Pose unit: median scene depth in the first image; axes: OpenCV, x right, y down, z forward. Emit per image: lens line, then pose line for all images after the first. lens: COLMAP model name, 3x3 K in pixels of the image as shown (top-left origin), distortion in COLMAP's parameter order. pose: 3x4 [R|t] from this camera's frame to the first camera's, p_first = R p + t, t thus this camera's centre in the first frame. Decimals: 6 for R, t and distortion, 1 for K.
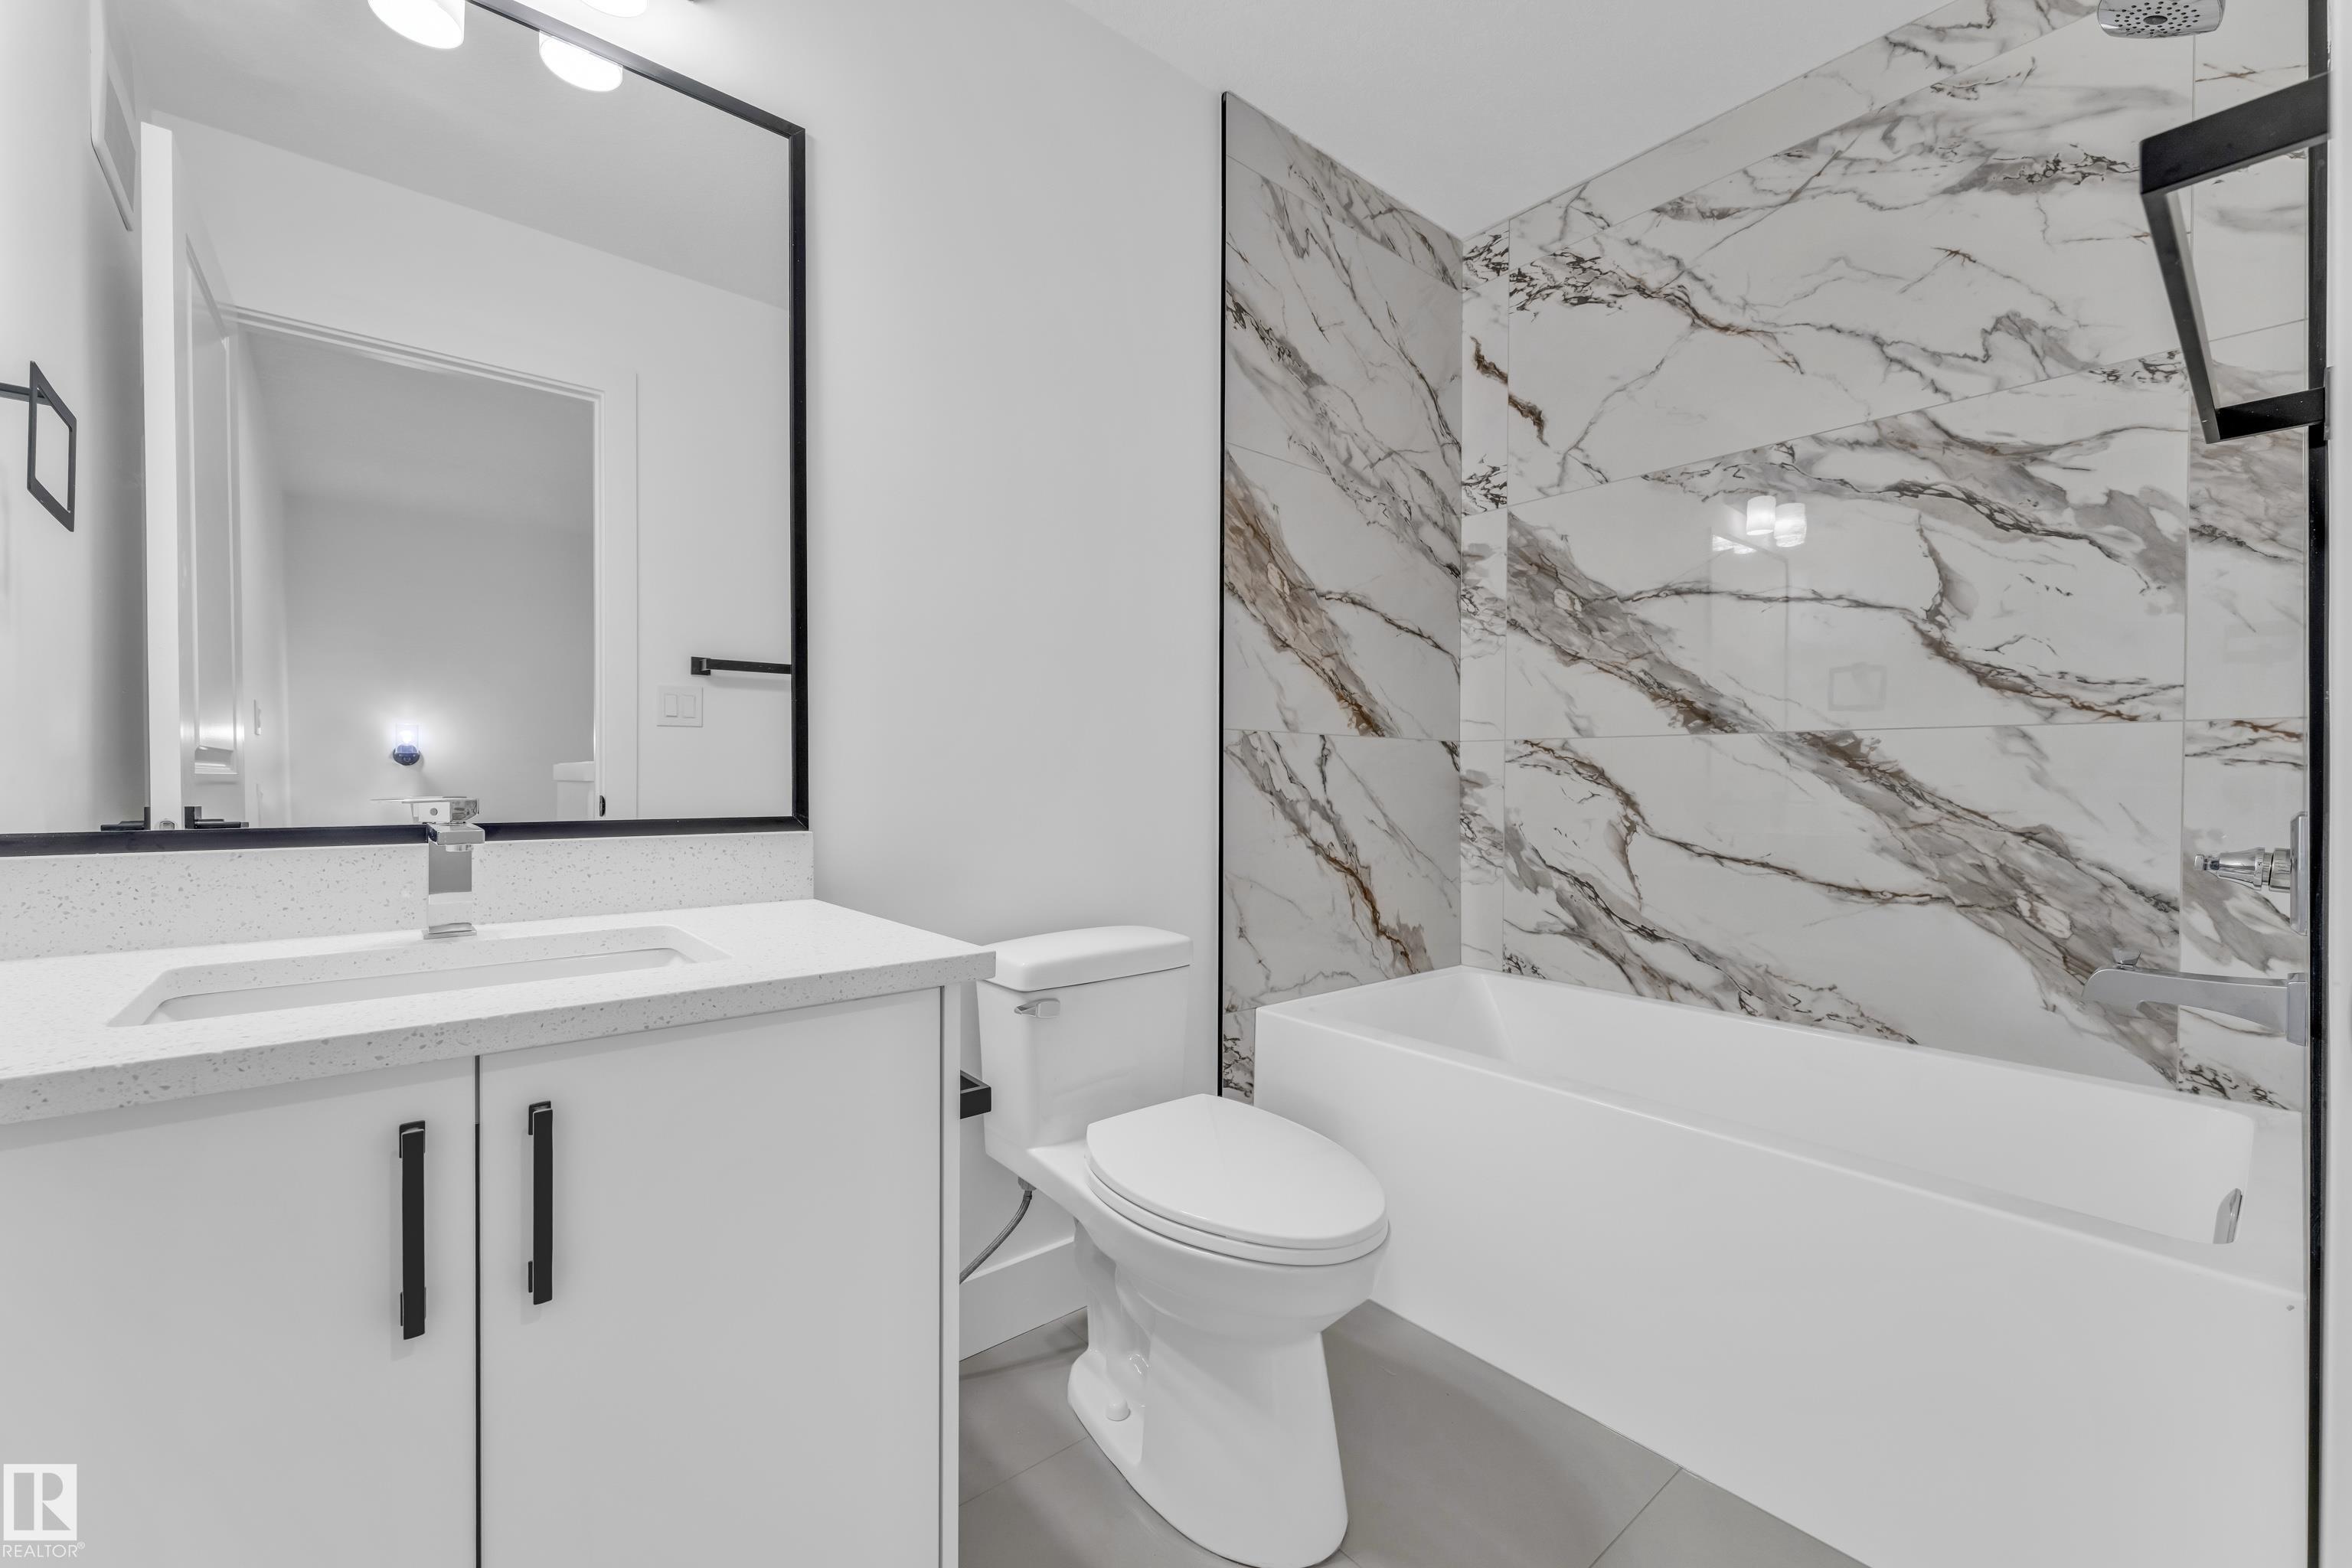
lens RADIAL K [[942.4, 0, 1176.0], [0, 942.4, 784.0], [0, 0, 1]] dist [-0.003093, -0.000287]
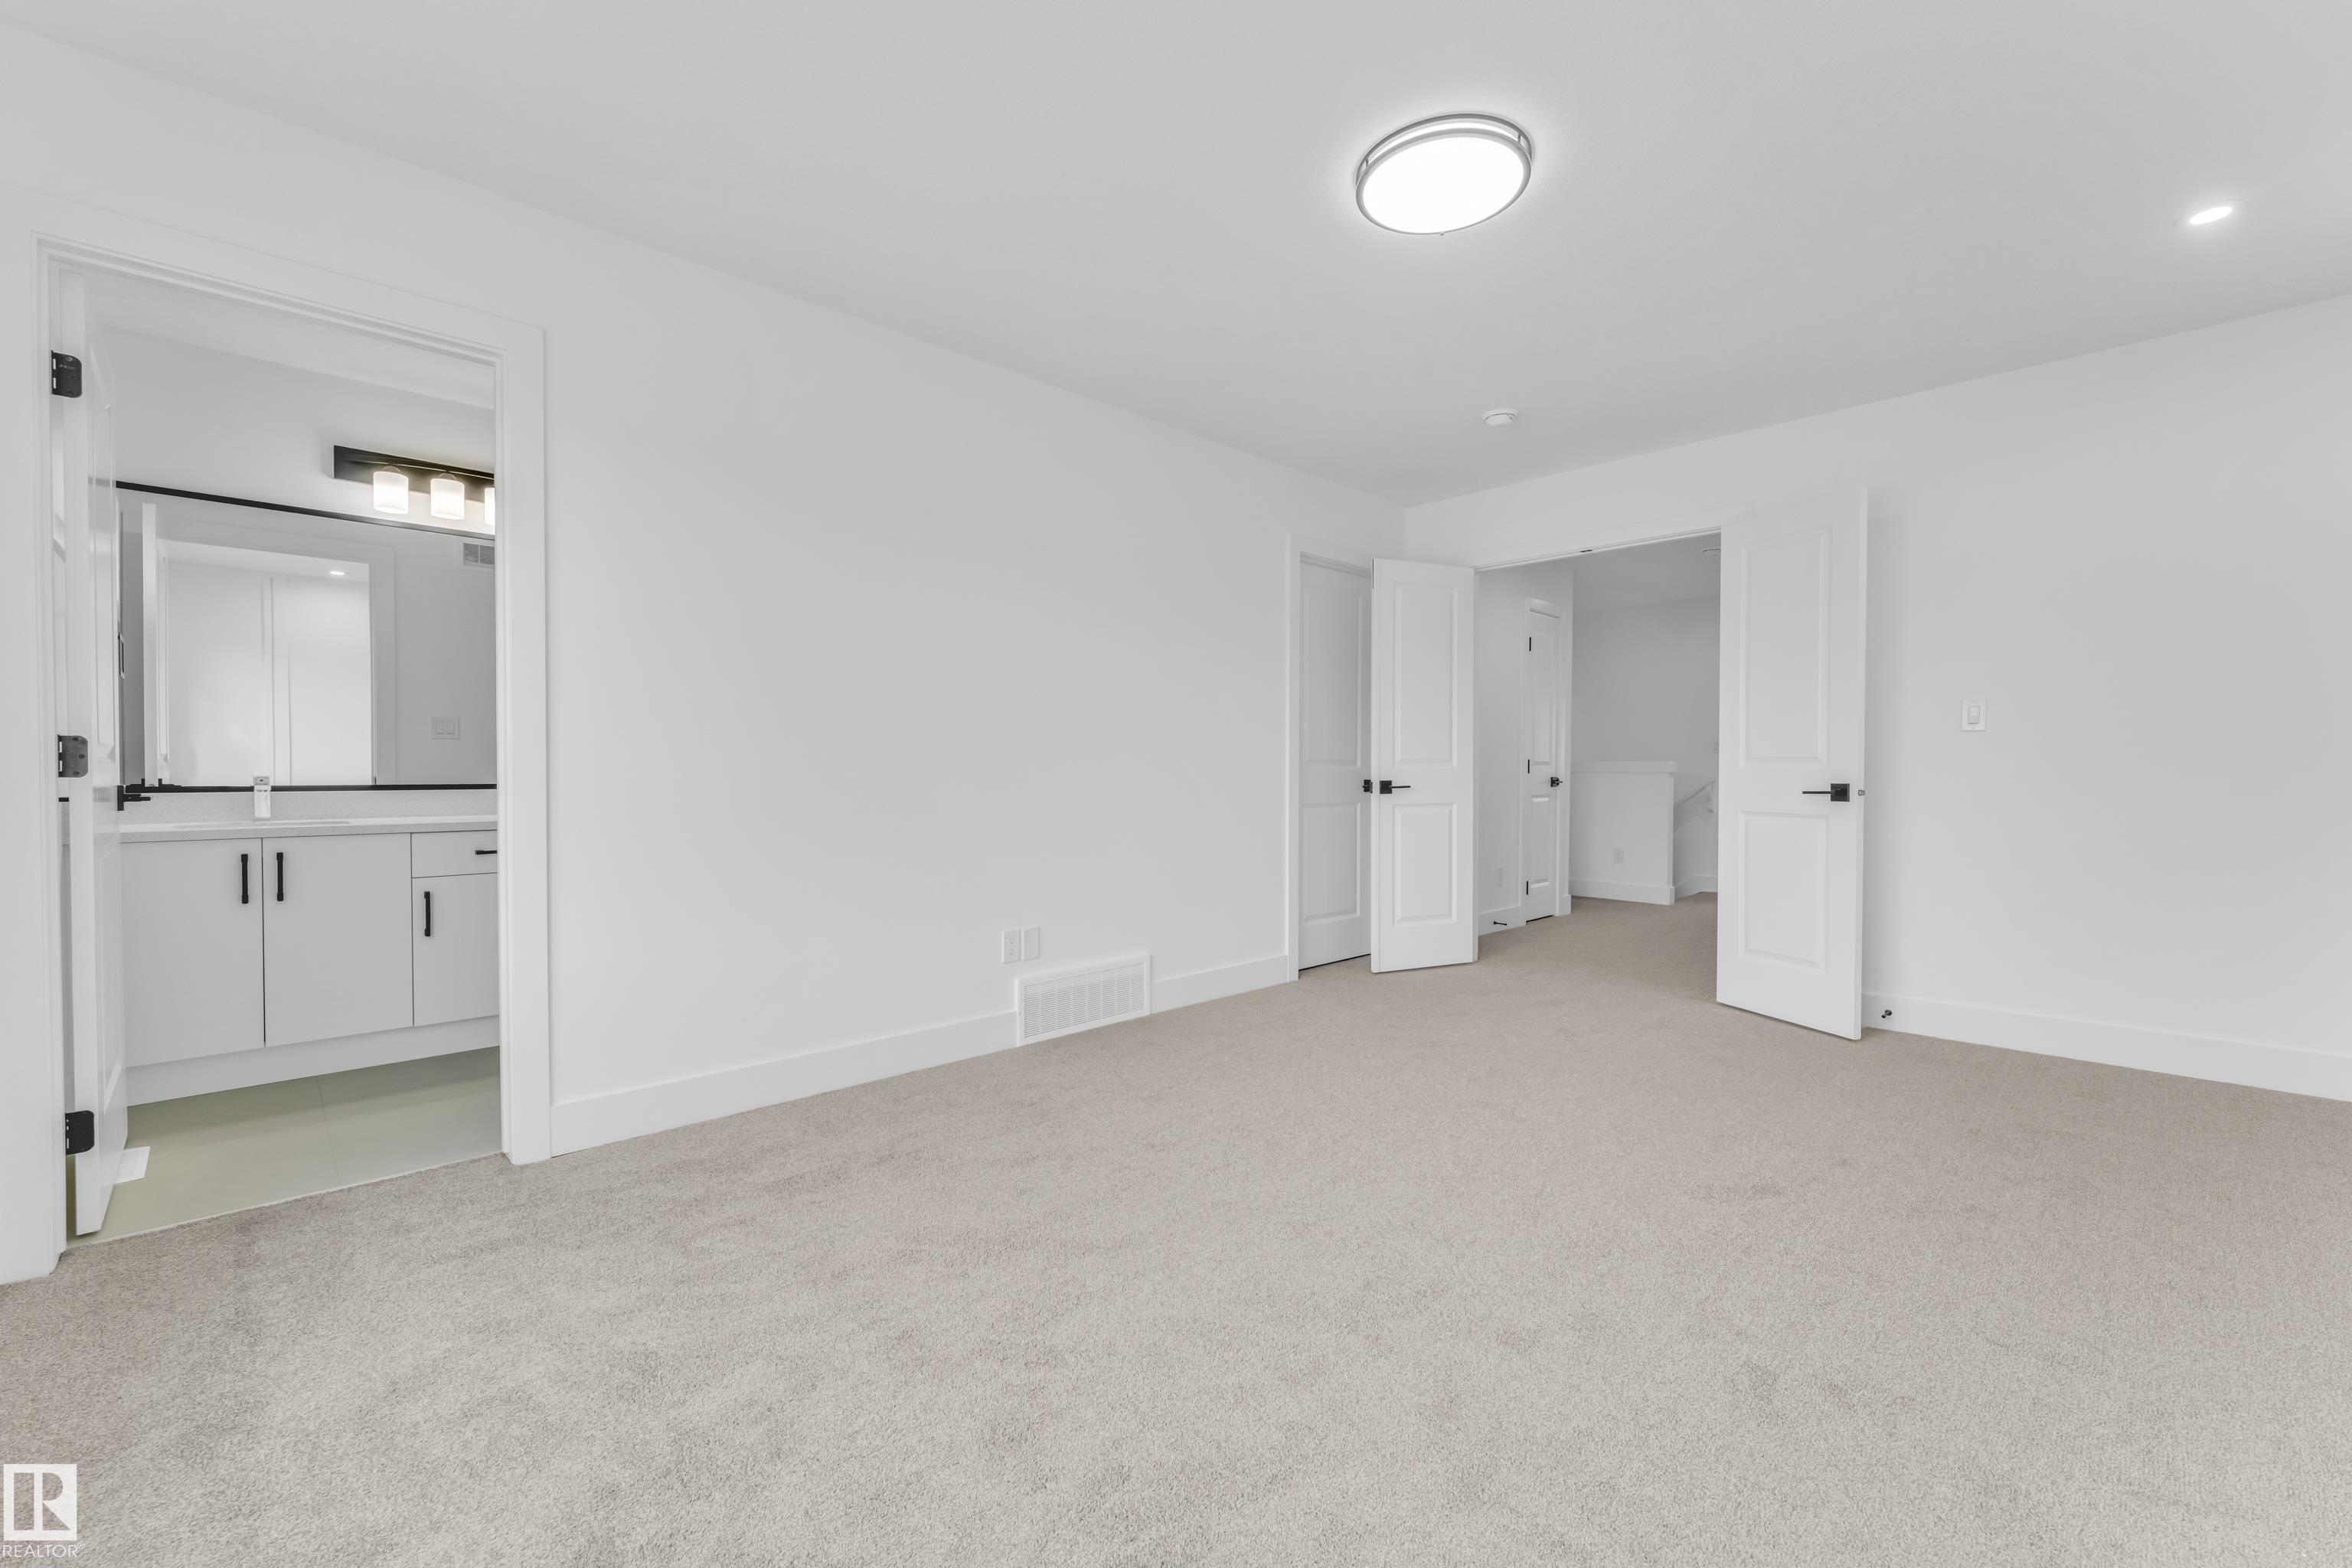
lens RADIAL K [[977.6, 0, 1176.0], [0, 977.6, 784.0], [0, 0, 1]] dist [0.000410, -0.000077]
pose [[0.996325, -0.003490, 0.085583, 2.663310], [0.003327, 0.999992, 0.002056, 0.064196], [-0.085590, -0.001764, 0.996329, -3.337257]]
